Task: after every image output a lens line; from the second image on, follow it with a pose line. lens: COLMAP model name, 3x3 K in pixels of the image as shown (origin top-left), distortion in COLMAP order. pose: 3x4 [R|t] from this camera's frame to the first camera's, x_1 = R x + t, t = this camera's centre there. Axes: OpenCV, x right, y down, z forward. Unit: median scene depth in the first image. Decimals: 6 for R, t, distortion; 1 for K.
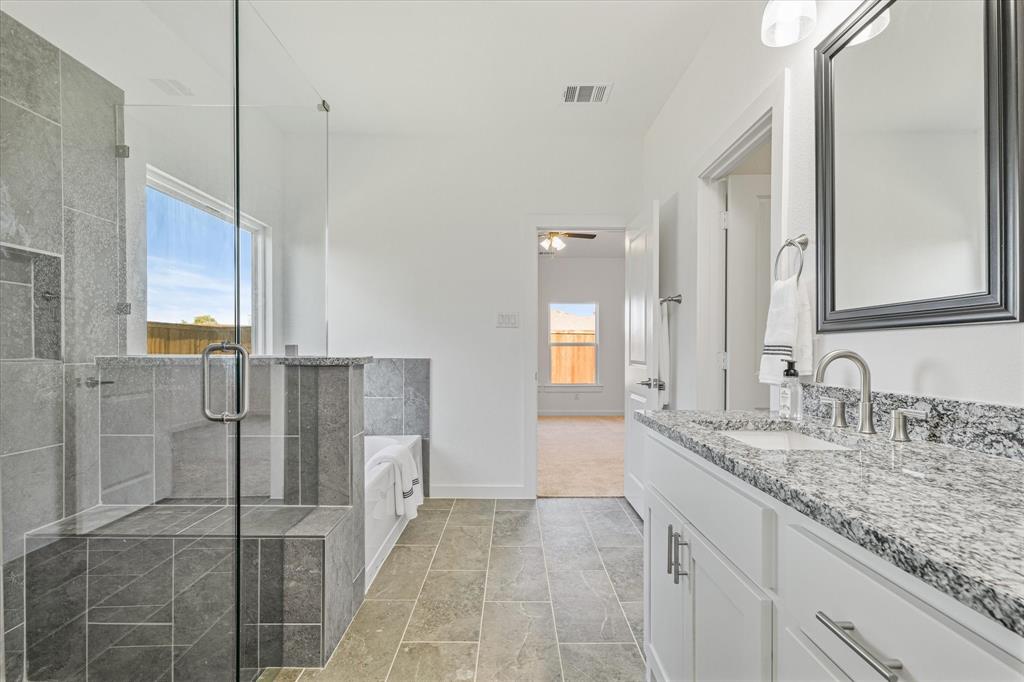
lens RADIAL K [[516.1, 0, 512.7], [0, 516.1, 347.3], [0, 0, 1]] dist [0.005840, -0.002087]
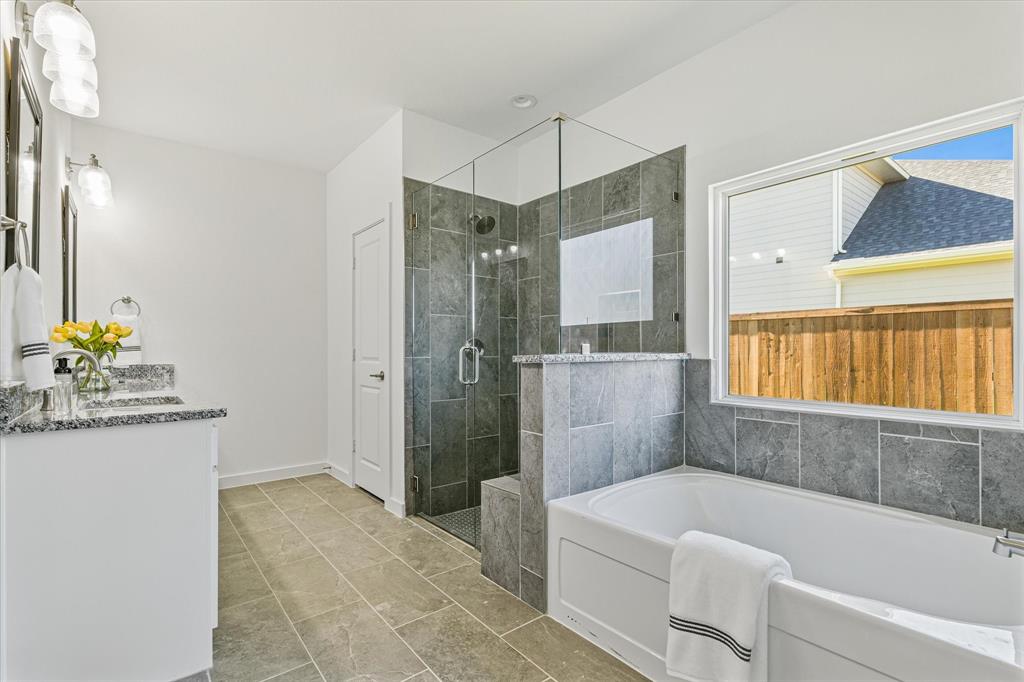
lens RADIAL K [[479.2, 0, 513.3], [0, 479.2, 345.2], [0, 0, 1]] dist [0.001866, 0.001635]
pose [[-0.789499, -0.005841, -0.613724, 0.484998], [0.003357, 0.999899, -0.013835, 0.018010], [0.613742, -0.012983, -0.789400, 2.740354]]
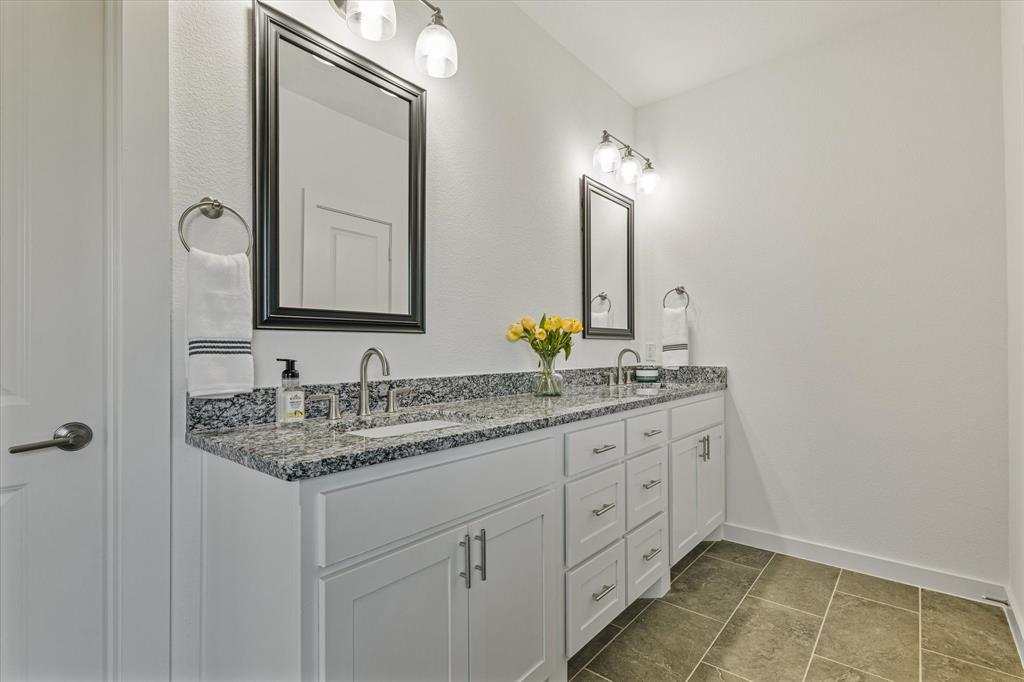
lens RADIAL K [[479.2, 0, 505.3], [0, 479.2, 339.7], [0, 0, 1]] dist [0.001866, 0.001635]
pose [[-0.759054, 0.020416, 0.650708, -0.308238], [0.003086, 0.999610, -0.027763, 0.018341], [-0.651021, -0.019065, -0.758821, 1.612137]]
